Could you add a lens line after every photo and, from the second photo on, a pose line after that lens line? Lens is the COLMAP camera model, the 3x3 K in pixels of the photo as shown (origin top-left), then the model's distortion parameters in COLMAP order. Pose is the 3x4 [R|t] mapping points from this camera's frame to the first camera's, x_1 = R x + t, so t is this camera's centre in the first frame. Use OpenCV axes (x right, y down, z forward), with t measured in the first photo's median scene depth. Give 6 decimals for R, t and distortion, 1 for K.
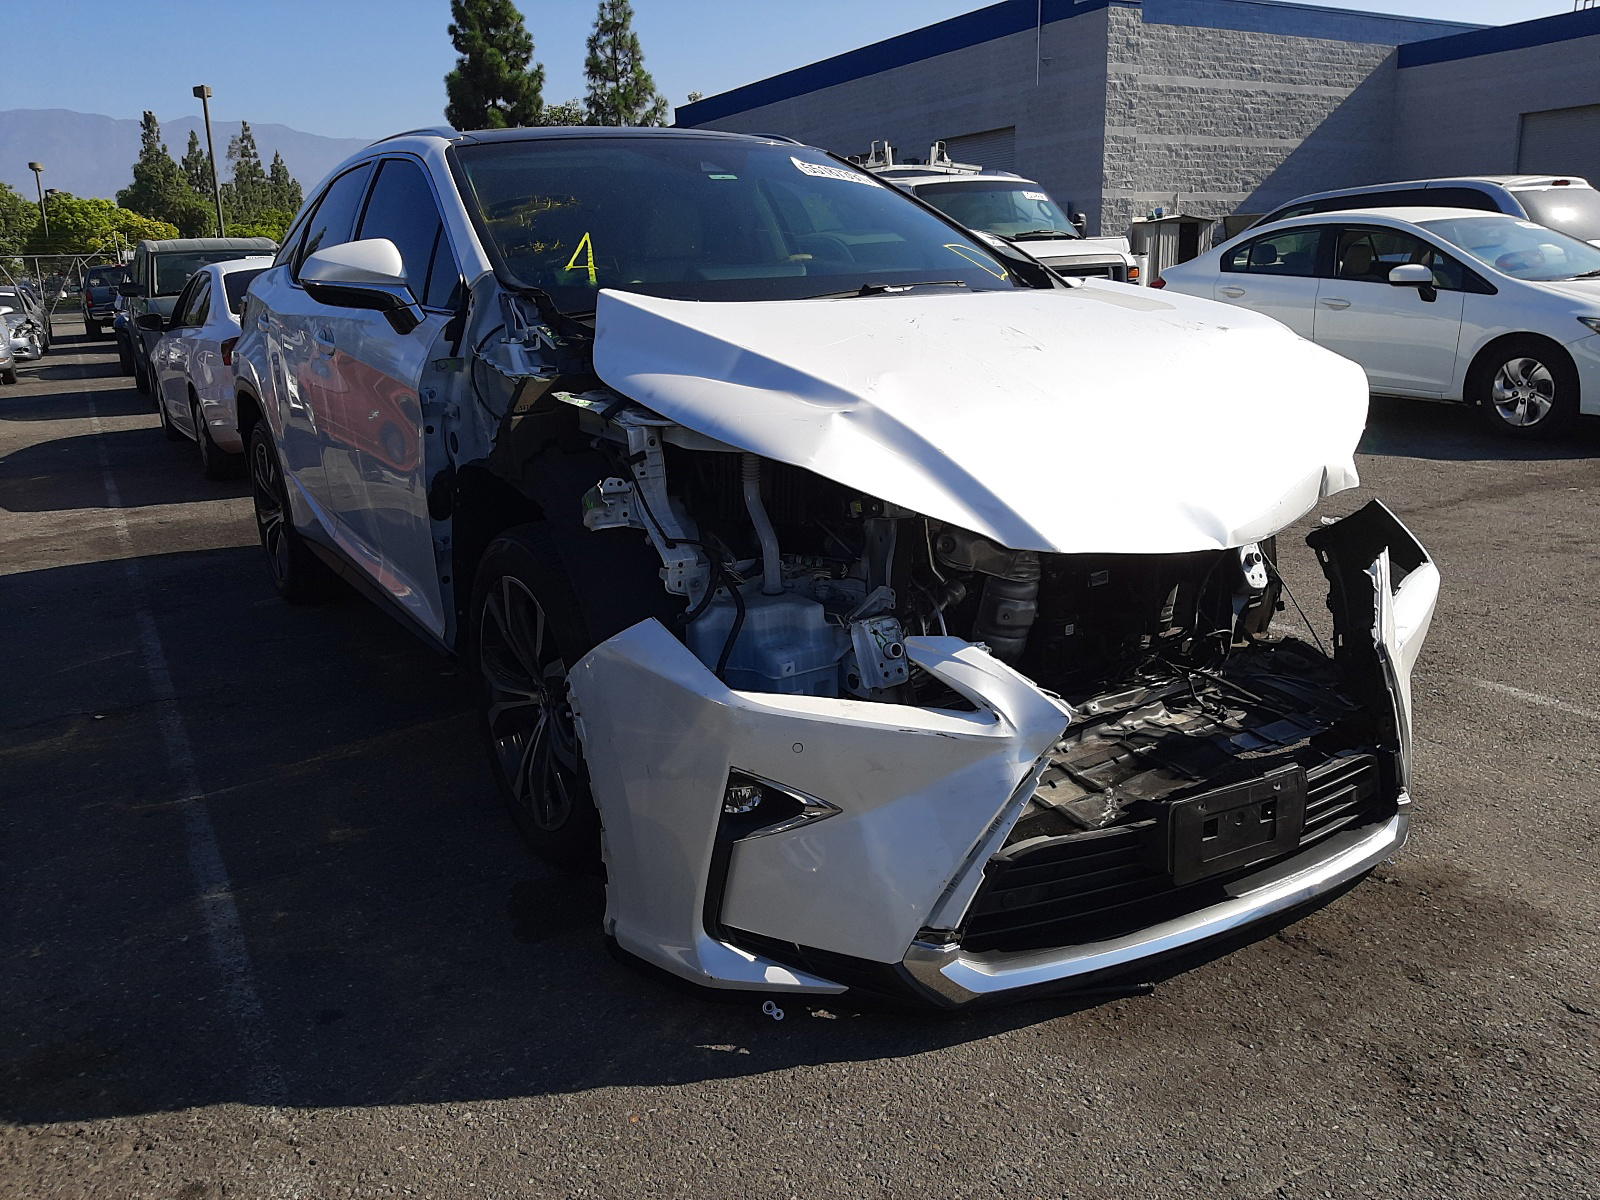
lens RADIAL K [[1211.7, 0, 800.0], [0, 1211.7, 600.0], [0, 0, 1]] dist [0.086072, -0.171661]
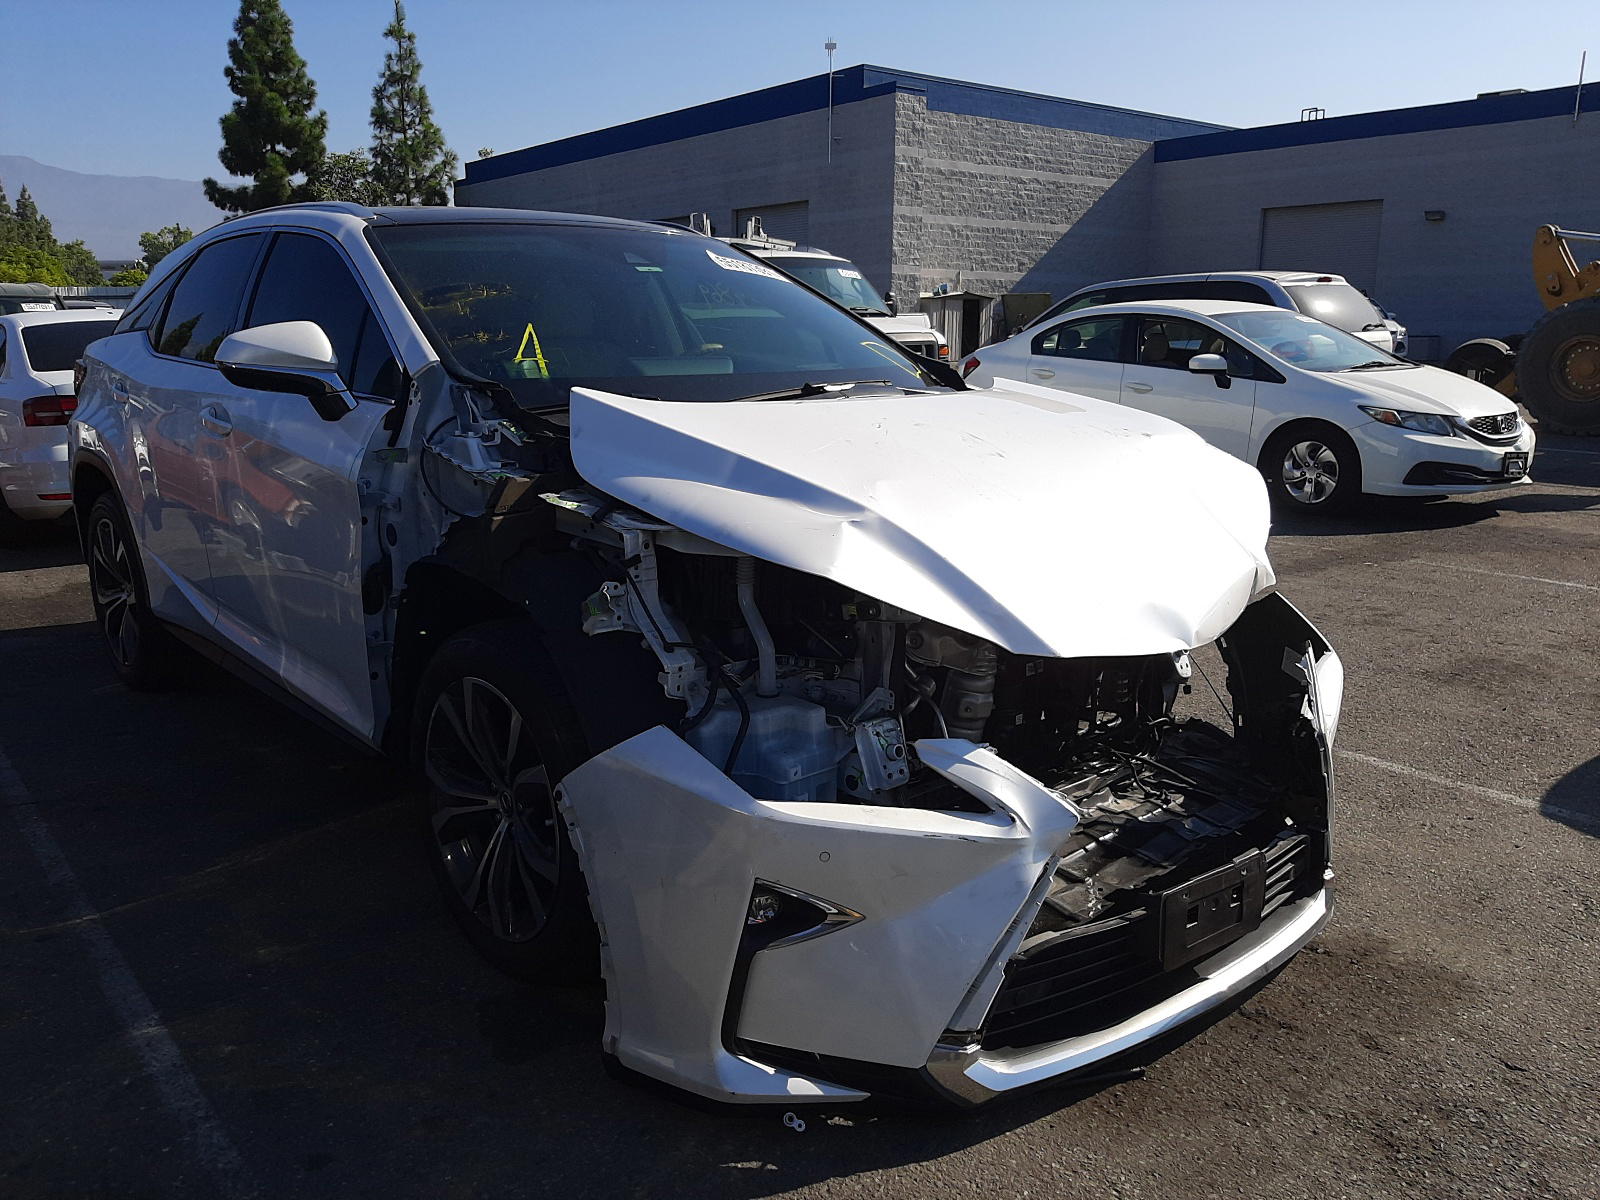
lens RADIAL K [[1215.8, 0, 769.4], [0, 1215.8, 597.0], [0, 0, 1]] dist [0.069180, -0.130241]
pose [[0.986395, -0.003722, 0.164352, -0.160529], [0.011143, 0.998958, -0.044256, -0.036573], [-0.164016, 0.045485, 0.985408, 0.002058]]
